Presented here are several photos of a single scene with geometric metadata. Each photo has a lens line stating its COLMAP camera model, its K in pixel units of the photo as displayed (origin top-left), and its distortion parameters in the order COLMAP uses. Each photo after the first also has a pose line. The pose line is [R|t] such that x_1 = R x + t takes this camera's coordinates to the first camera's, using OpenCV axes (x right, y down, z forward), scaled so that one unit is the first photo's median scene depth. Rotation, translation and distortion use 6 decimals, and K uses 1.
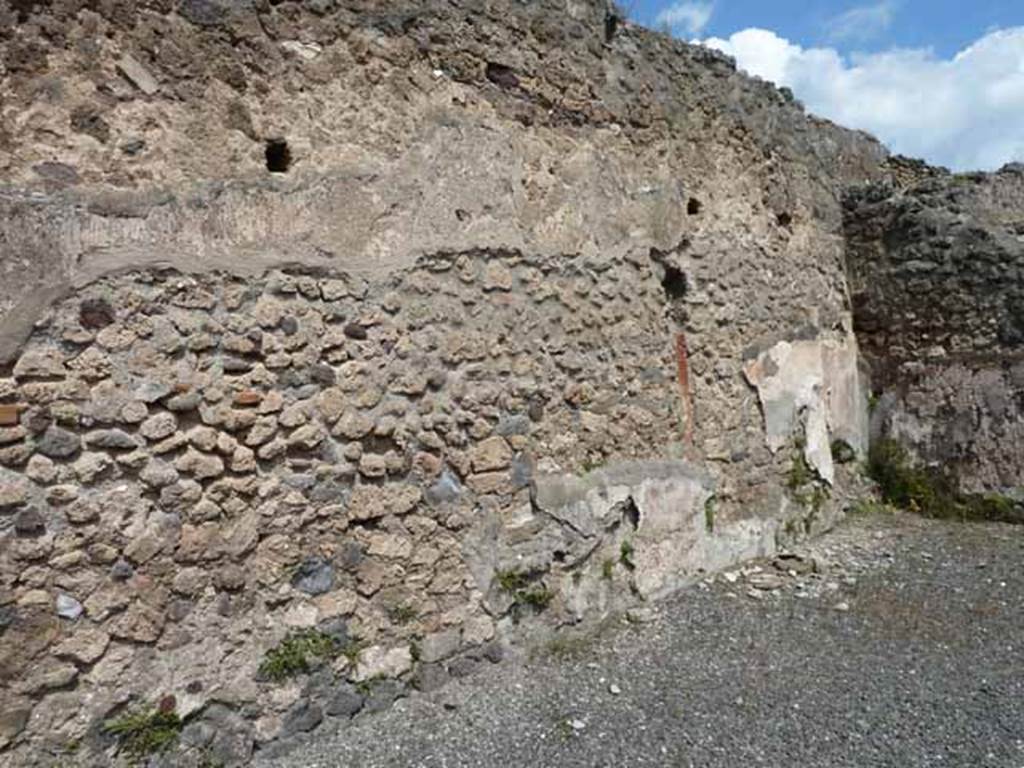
lens RADIAL K [[761.9, 0, 520.2], [0, 761.9, 382.5], [0, 0, 1]] dist [-0.041391, 0.019213]
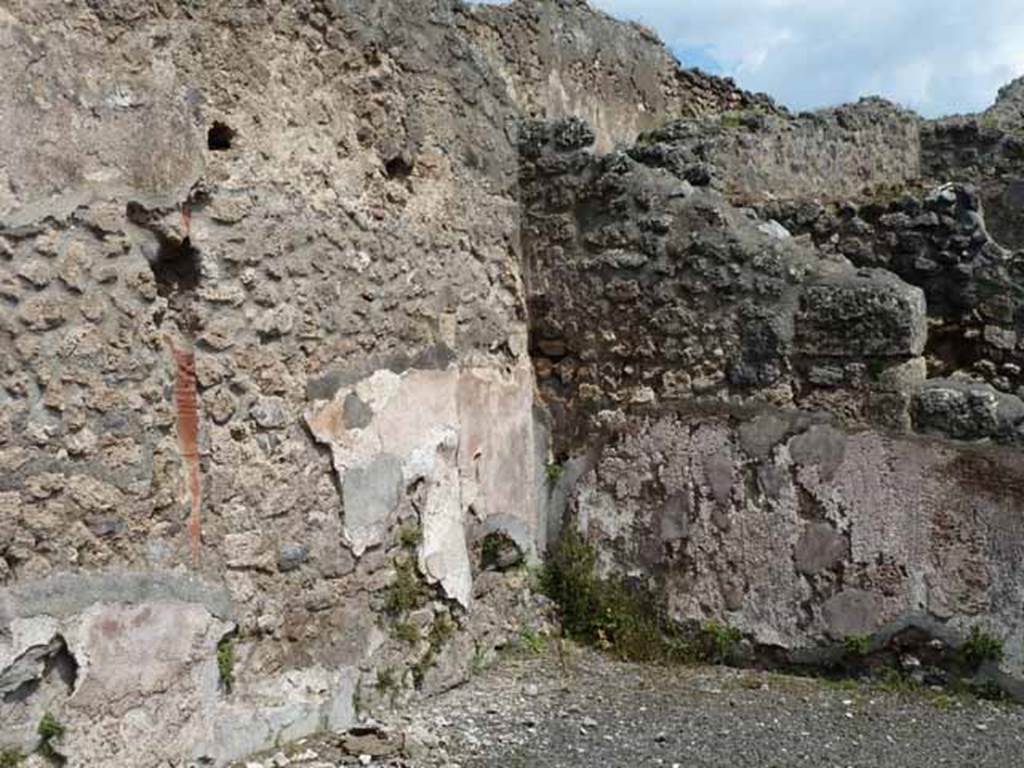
lens RADIAL K [[1350.5, 0, 528.5], [0, 1350.5, 377.0], [0, 0, 1]] dist [-0.019295, 0.000000]
pose [[0.953246, 0.043228, 0.299088, 0.143290], [-0.035764, 0.998898, -0.030389, -0.021492], [-0.300072, 0.018272, 0.953742, -0.060359]]
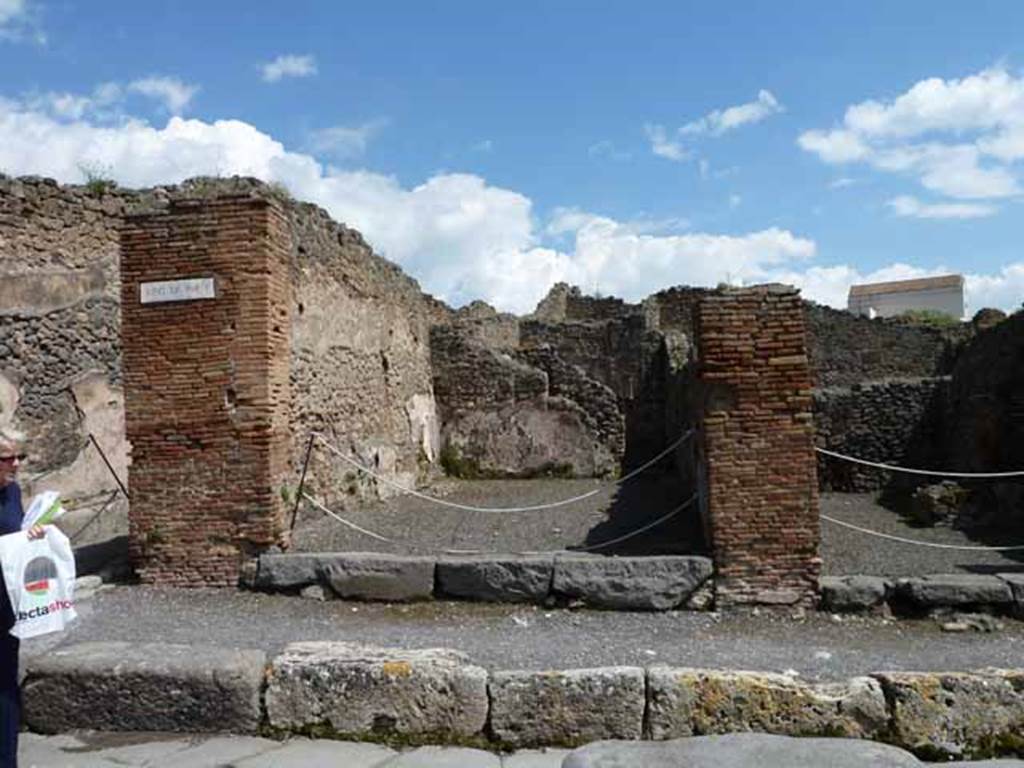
lens RADIAL K [[768.8, 0, 481.3], [0, 768.8, 384.1], [0, 0, 1]] dist [-0.128023, -0.000238]
pose [[0.817717, 0.058522, 0.572637, -0.826336], [0.005661, 0.993953, -0.109663, 0.171781], [-0.575592, 0.092915, 0.812441, -0.981974]]
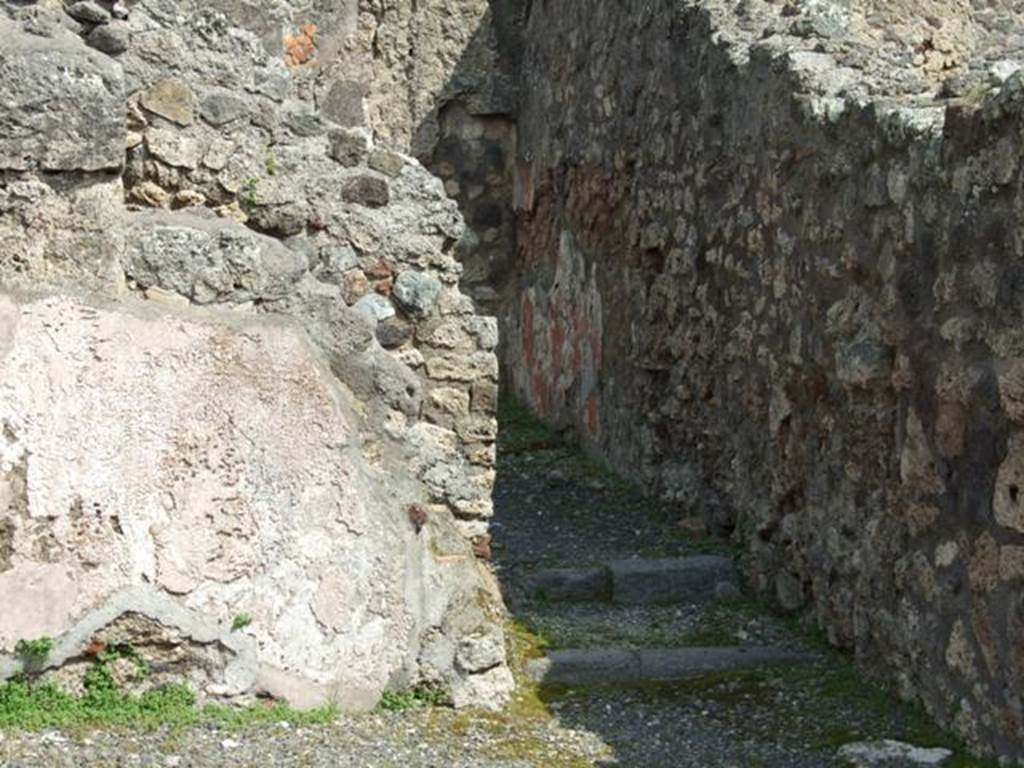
lens RADIAL K [[2341.3, 0, 505.1], [0, 2341.3, 375.8], [0, 0, 1]] dist [0.120272, 0.000000]
pose [[0.546538, -0.003589, 0.837427, -0.128957], [-0.010670, 0.999880, 0.011249, 0.005552], [-0.837366, -0.015083, 0.546434, 0.114860]]
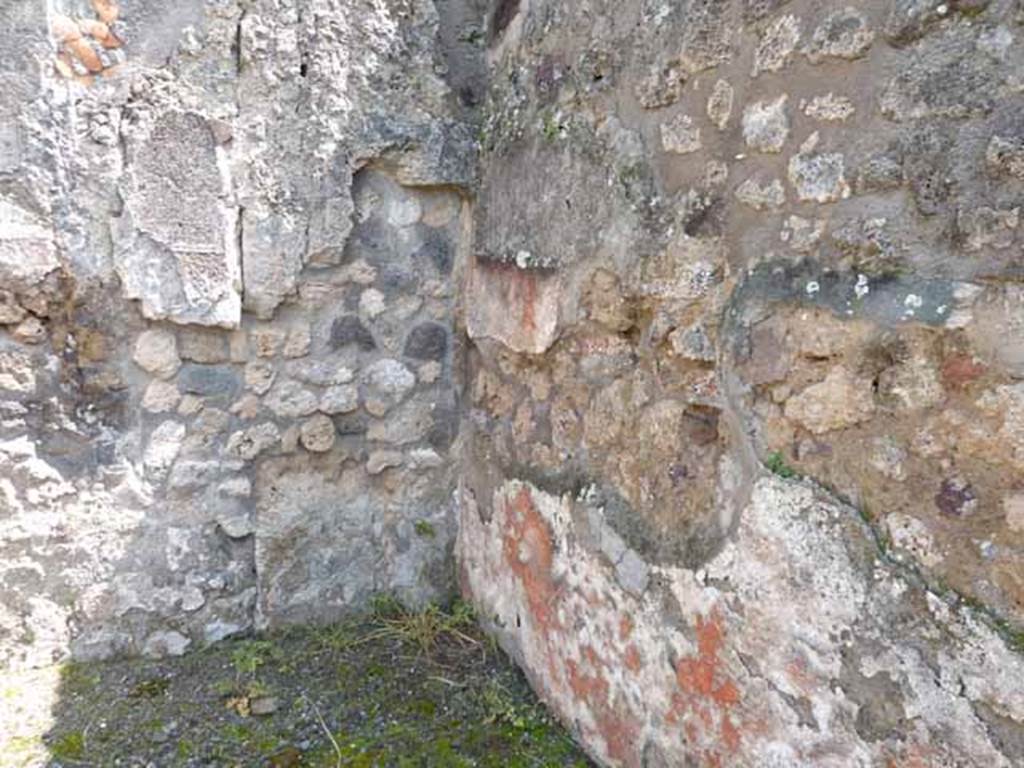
lens RADIAL K [[761.9, 0, 515.0], [0, 761.9, 384.0], [0, 0, 1]] dist [-0.041391, 0.019213]
pose [[0.273106, -0.102540, 0.956503, 1.458283], [-0.006270, 0.994092, 0.108360, -0.167314], [-0.961964, -0.035591, 0.270849, 1.293822]]
